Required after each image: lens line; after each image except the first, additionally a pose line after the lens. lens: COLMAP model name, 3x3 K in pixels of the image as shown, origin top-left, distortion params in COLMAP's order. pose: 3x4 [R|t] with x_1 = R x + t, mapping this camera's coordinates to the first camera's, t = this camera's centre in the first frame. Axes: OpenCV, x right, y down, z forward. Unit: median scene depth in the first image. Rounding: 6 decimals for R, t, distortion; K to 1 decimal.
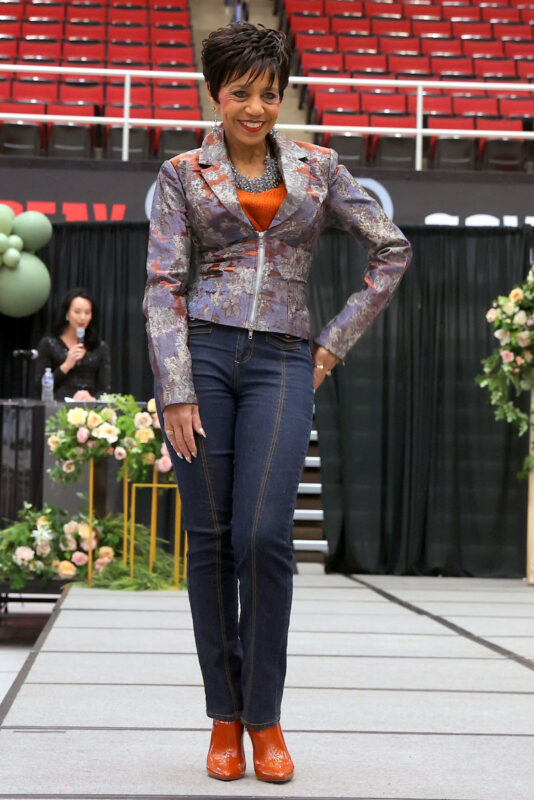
lens RADIAL K [[2371.7, 0, 267.0], [0, 2371.7, 400.0], [0, 0, 1]] dist [0.166101, 0.516190]
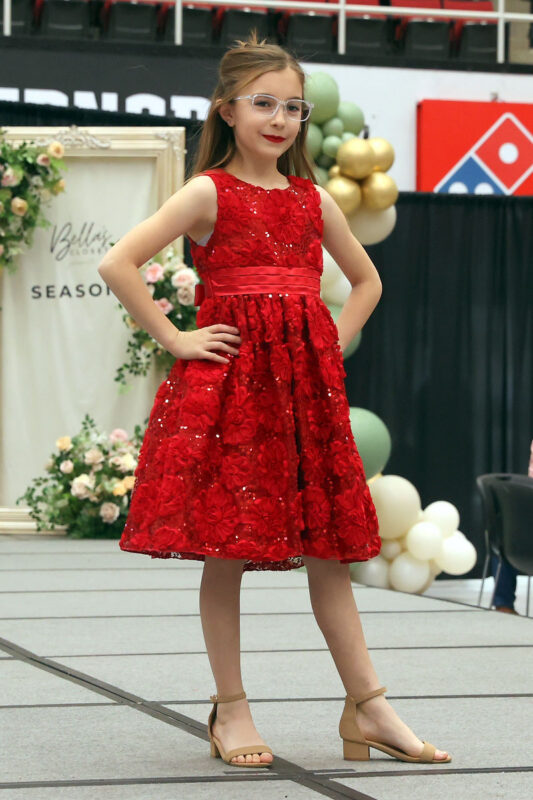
lens RADIAL K [[2904.1, 0, 261.3], [0, 2904.1, 476.2], [0, 0, 1]] dist [0.140144, 1.208686]
pose [[0.964352, -0.021687, 0.263732, -0.233143], [0.006299, 0.998235, 0.059056, -0.005721], [-0.264548, -0.055289, 0.962786, -0.019037]]
